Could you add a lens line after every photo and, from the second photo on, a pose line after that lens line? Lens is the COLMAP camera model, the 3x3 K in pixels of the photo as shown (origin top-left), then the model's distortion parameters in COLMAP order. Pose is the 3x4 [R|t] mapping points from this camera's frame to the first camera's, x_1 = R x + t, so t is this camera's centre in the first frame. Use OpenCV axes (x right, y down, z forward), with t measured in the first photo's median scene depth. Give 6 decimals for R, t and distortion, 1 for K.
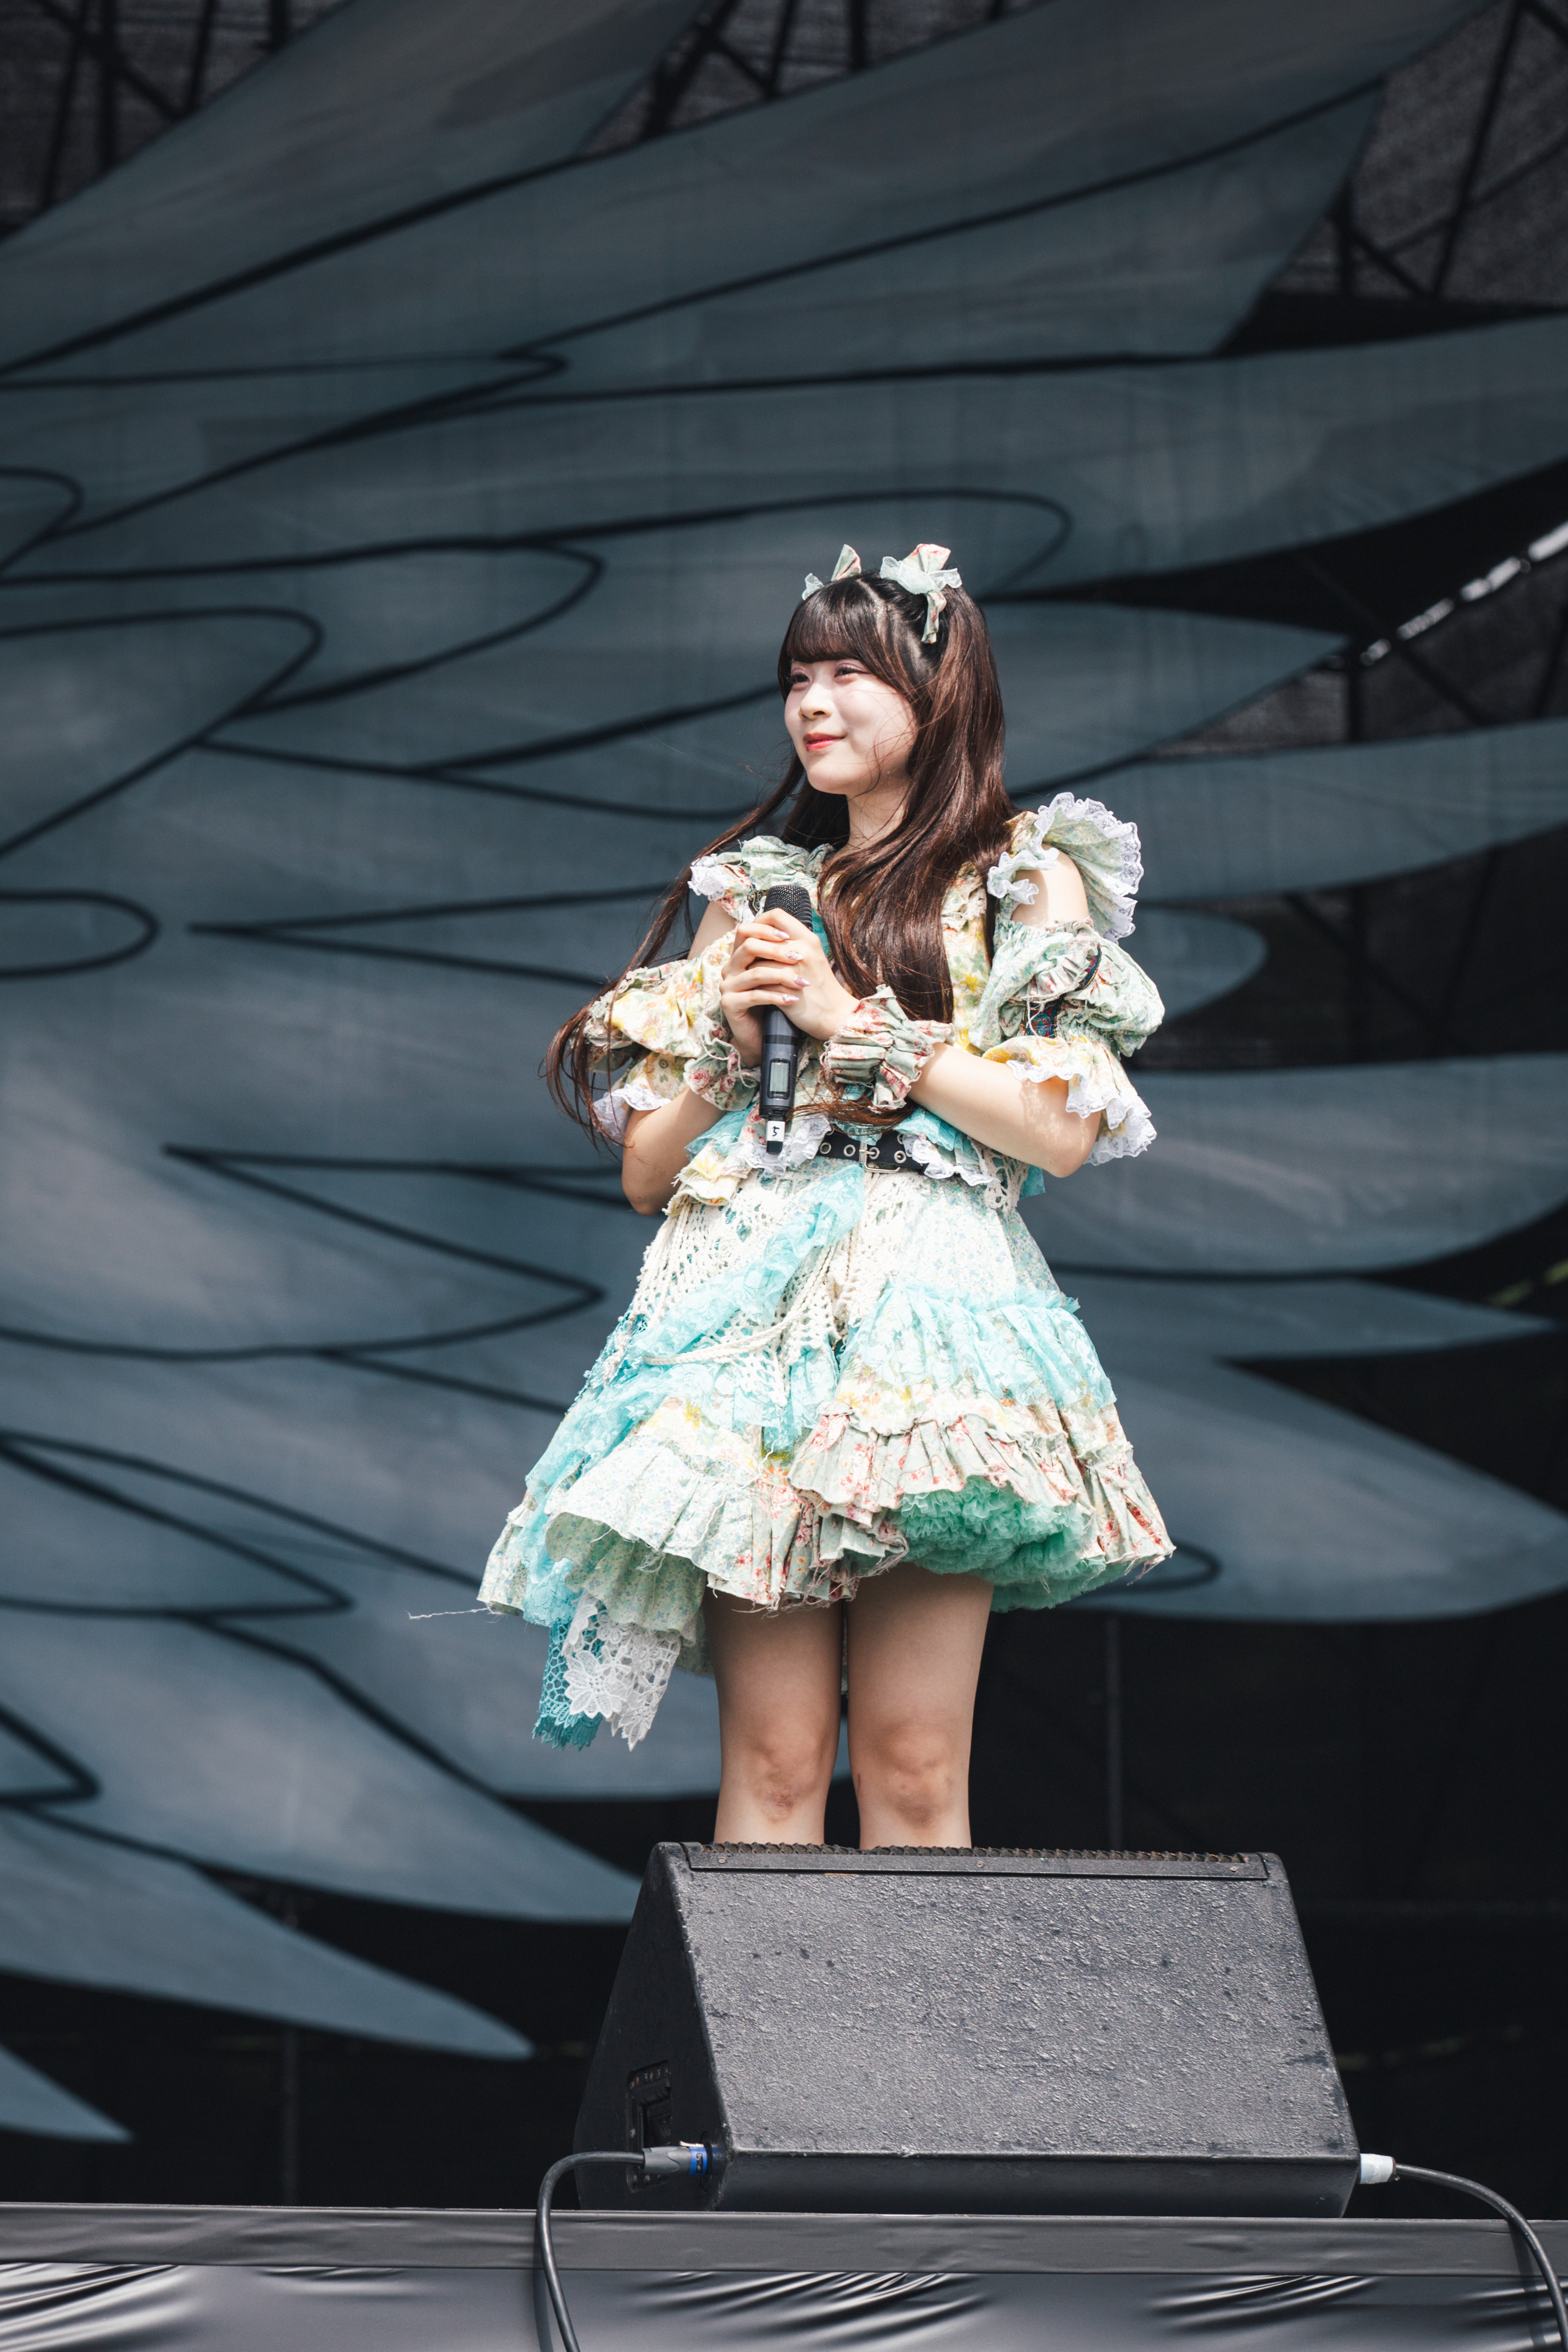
lens RADIAL K [[8854.3, 0, 783.4], [0, 8854.3, 1175.6], [0, 0, 1]] dist [-0.112974, 0.000000]
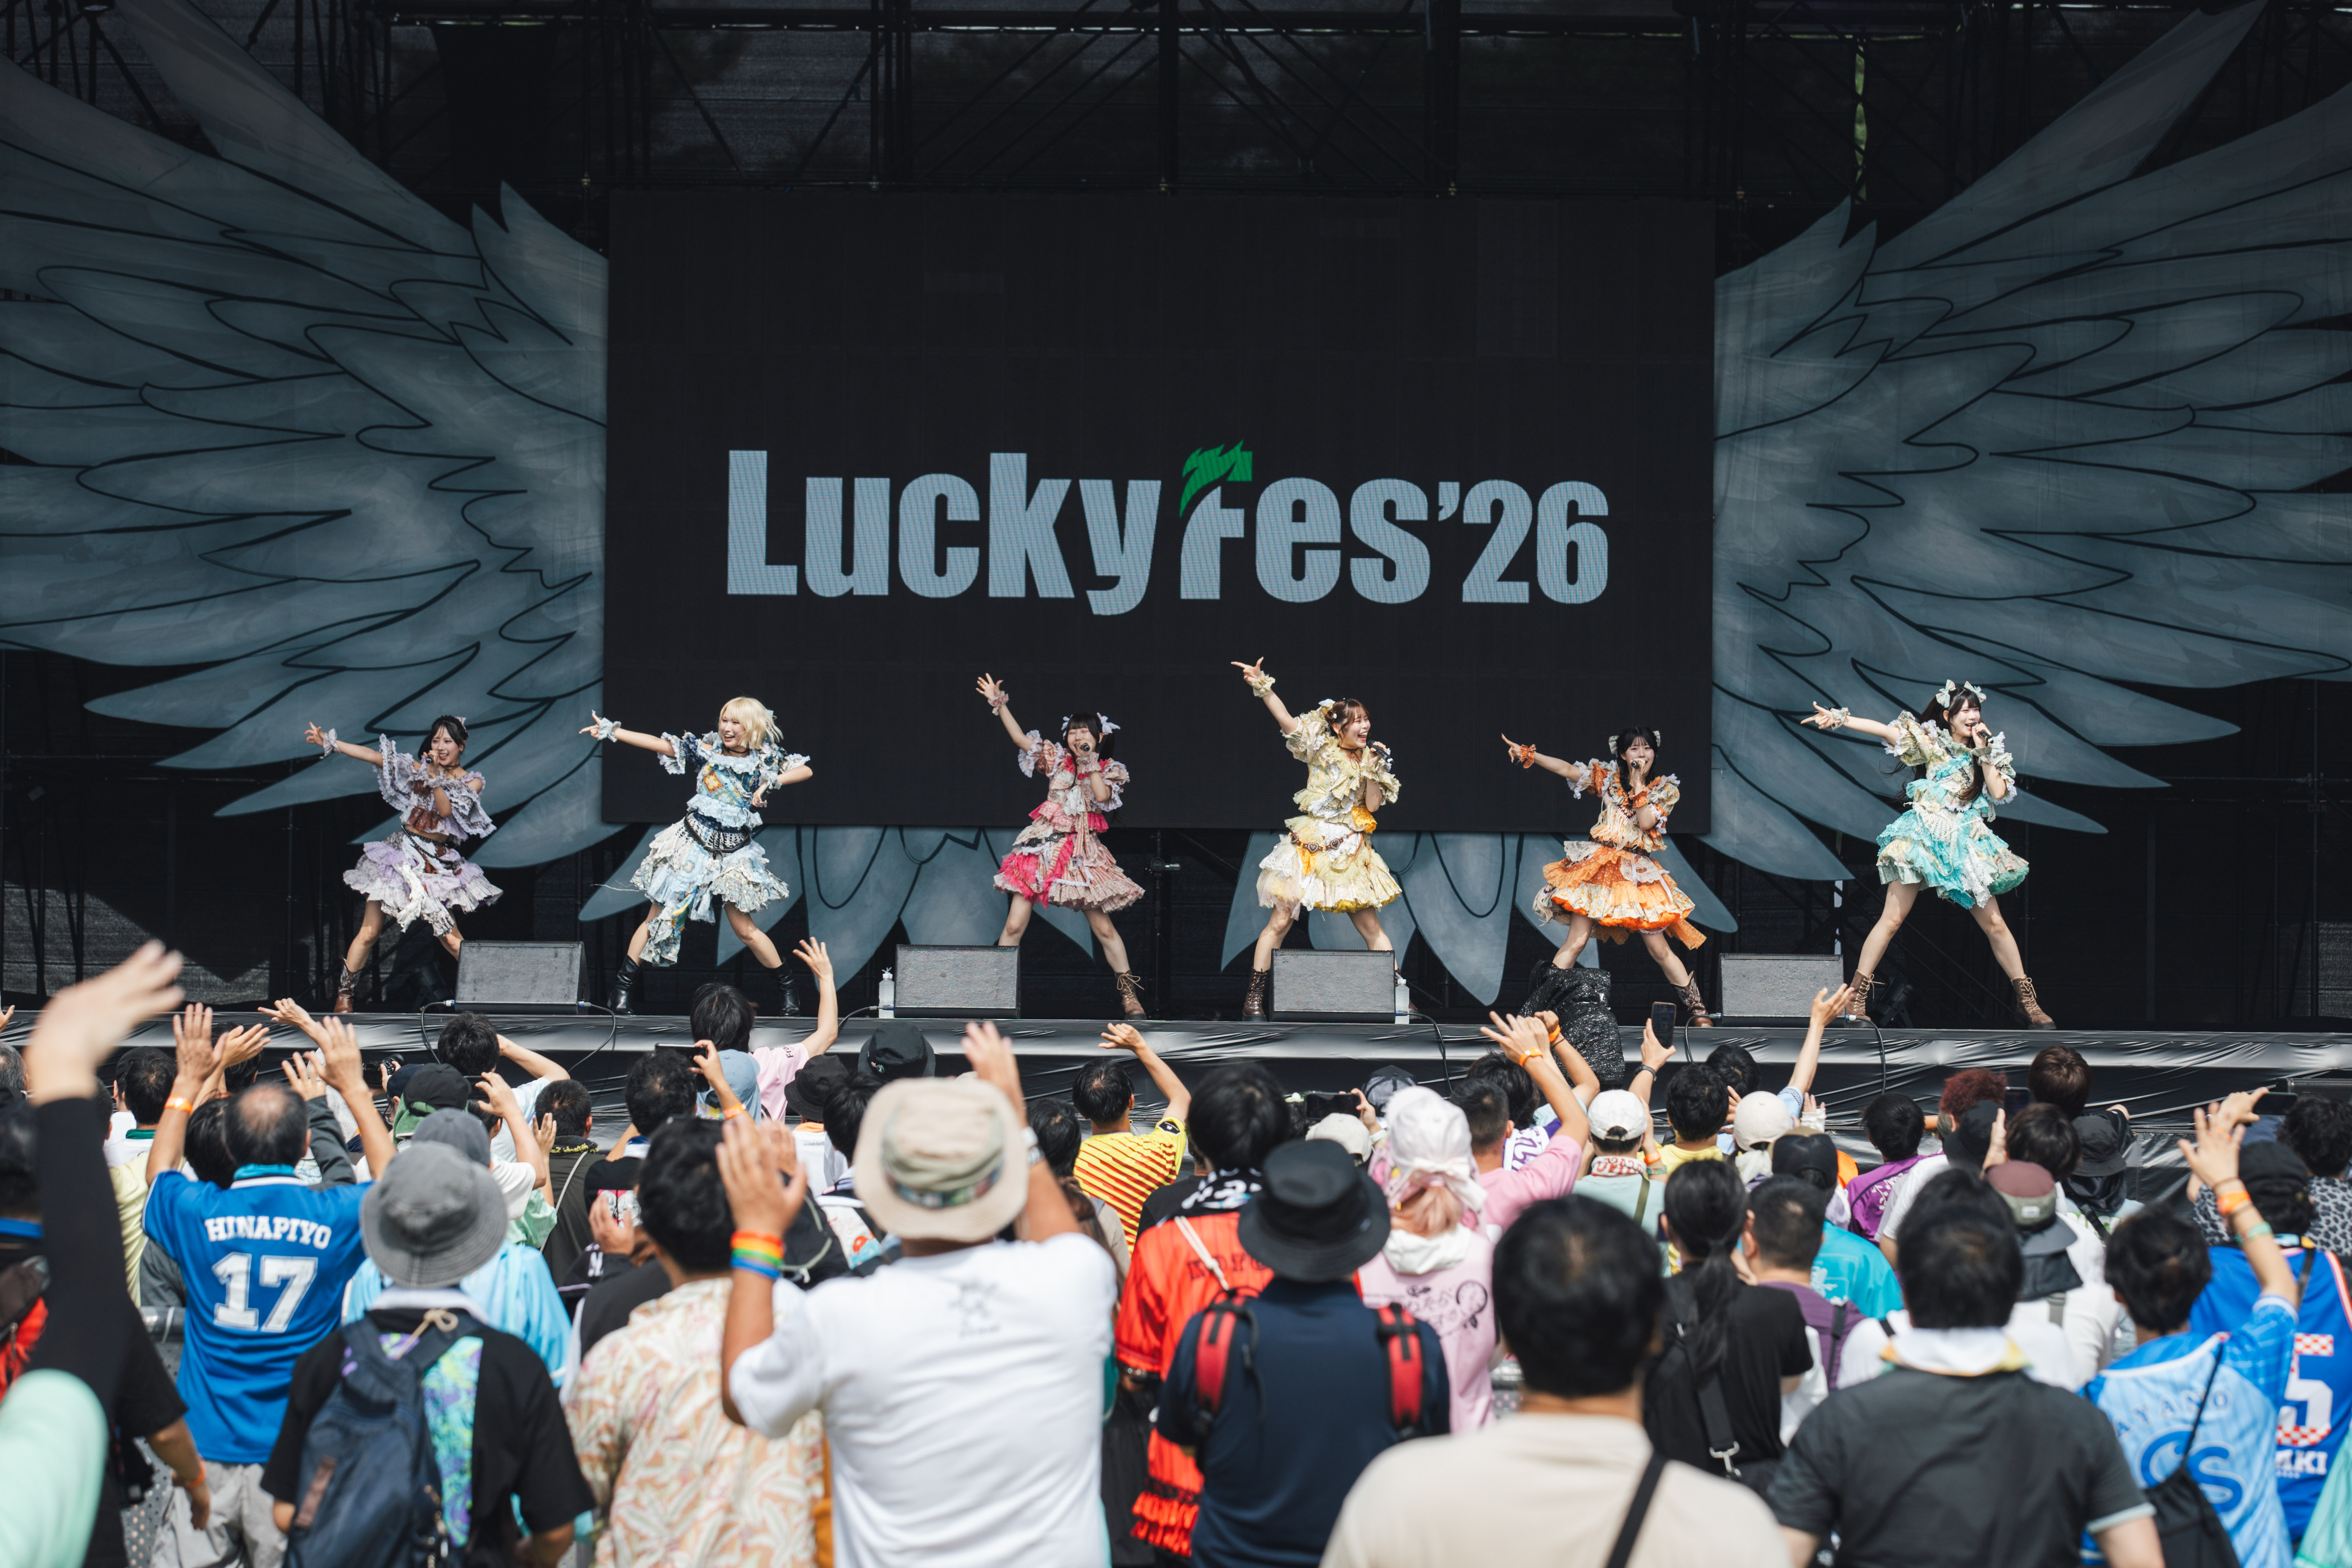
lens RADIAL K [[8298.0, 0, 1176.5], [0, 8298.0, 784.0], [0, 0, 1]] dist [-0.013691, 0.000000]
pose [[0.963031, -0.019490, -0.268685, 0.405919], [0.026315, 0.999415, 0.021823, 0.014174], [0.268102, -0.028086, 0.962981, -1.706631]]
